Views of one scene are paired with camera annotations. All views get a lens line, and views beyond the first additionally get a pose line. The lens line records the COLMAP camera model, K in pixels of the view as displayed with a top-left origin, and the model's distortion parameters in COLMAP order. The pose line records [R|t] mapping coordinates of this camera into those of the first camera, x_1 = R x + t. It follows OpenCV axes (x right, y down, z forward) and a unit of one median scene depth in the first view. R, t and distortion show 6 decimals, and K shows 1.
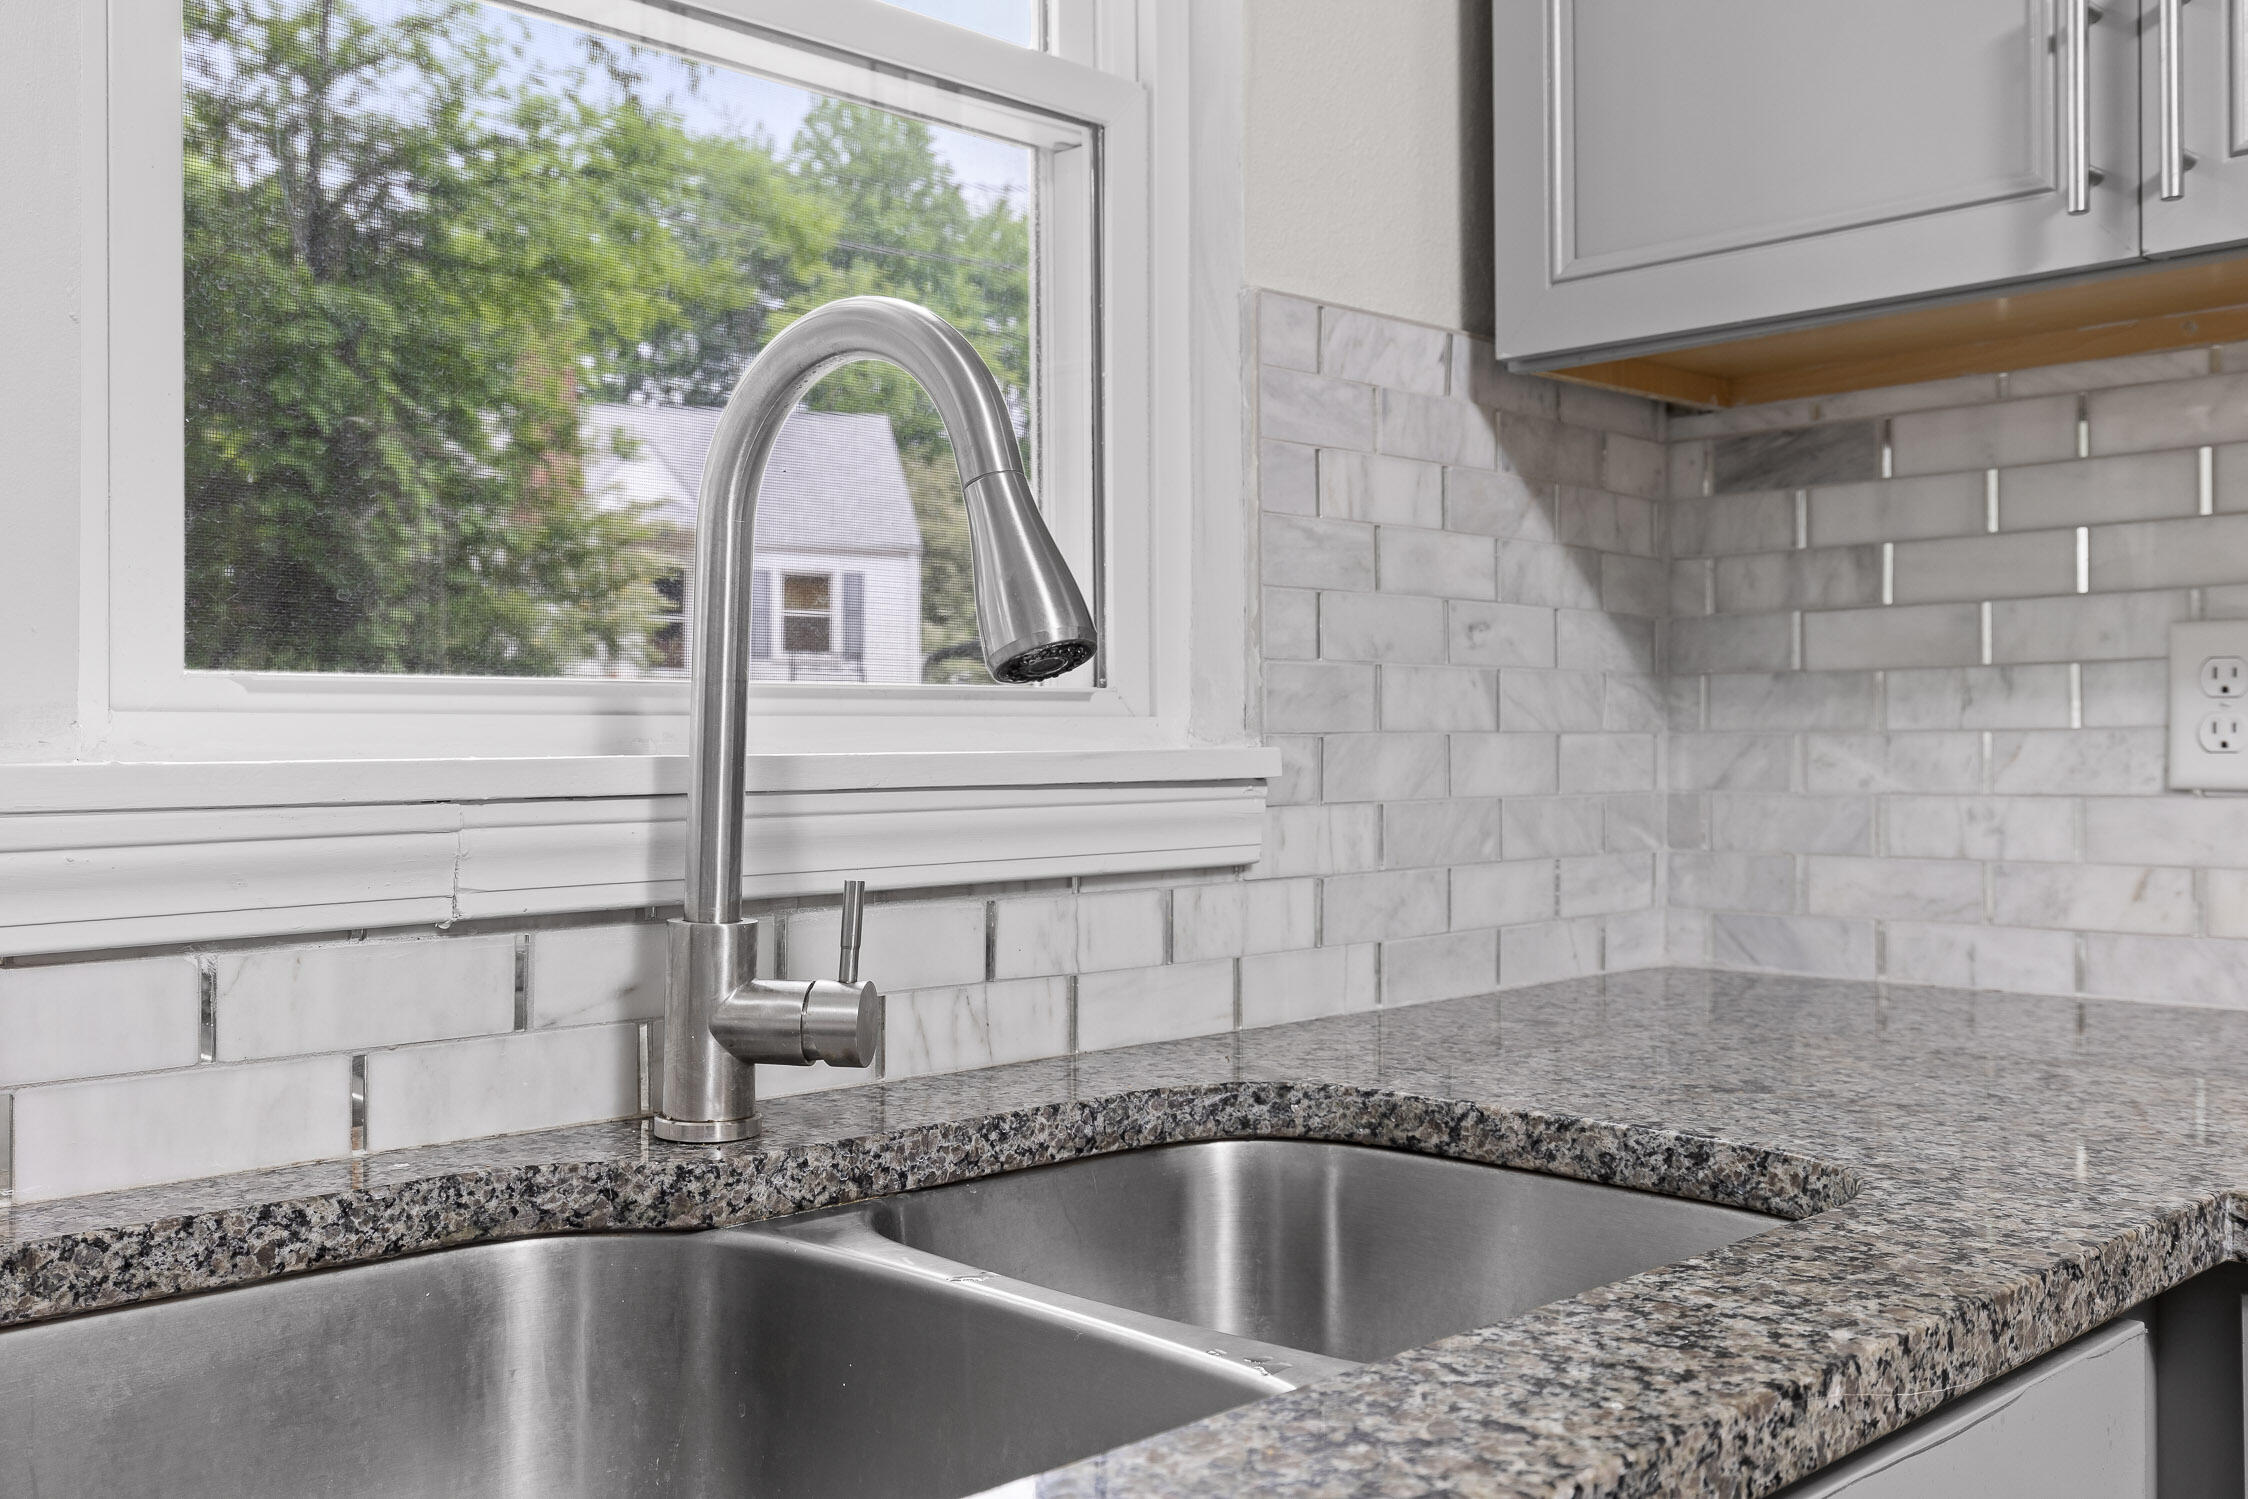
lens RADIAL K [[2105.8, 0, 1124.6], [0, 2105.8, 745.1], [0, 0, 1]] dist [-0.006242, 0.000000]
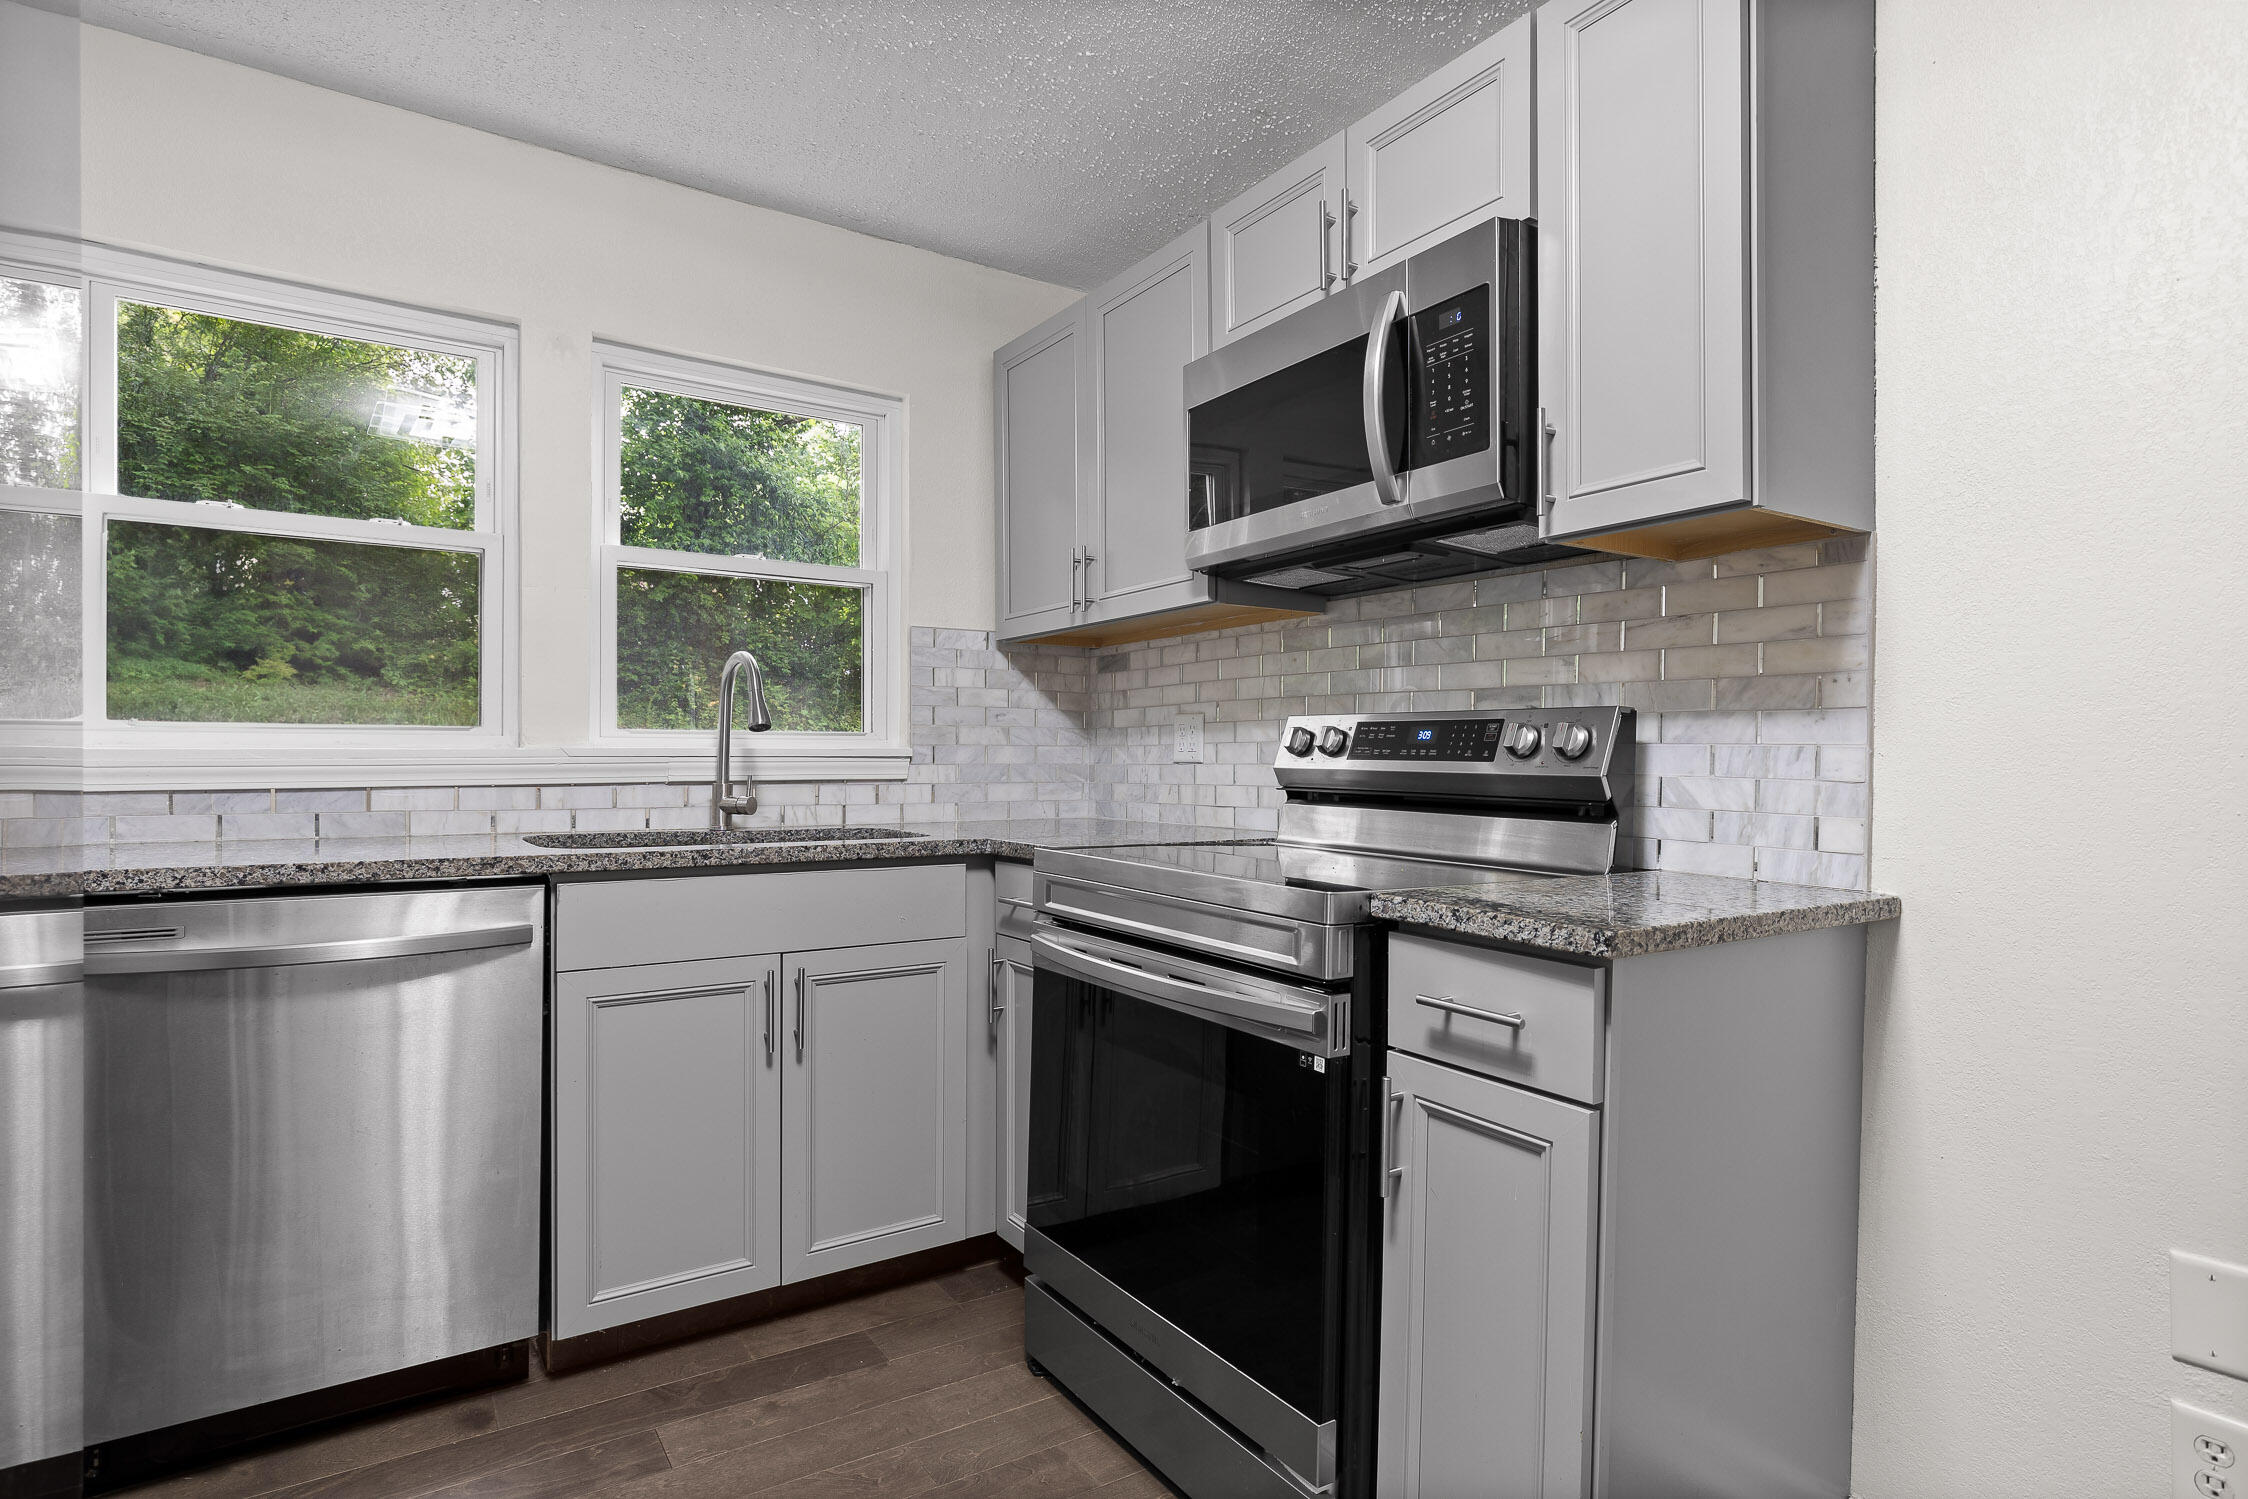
lens RADIAL K [[1180.1, 0, 1124.4], [0, 1180.1, 757.3], [0, 0, 1]] dist [0.000119, -0.000030]
pose [[0.982240, 0.006259, -0.187526, 0.738580], [-0.006435, 0.999979, -0.000330, 0.013017], [0.187520, 0.001531, 0.982260, -0.883744]]
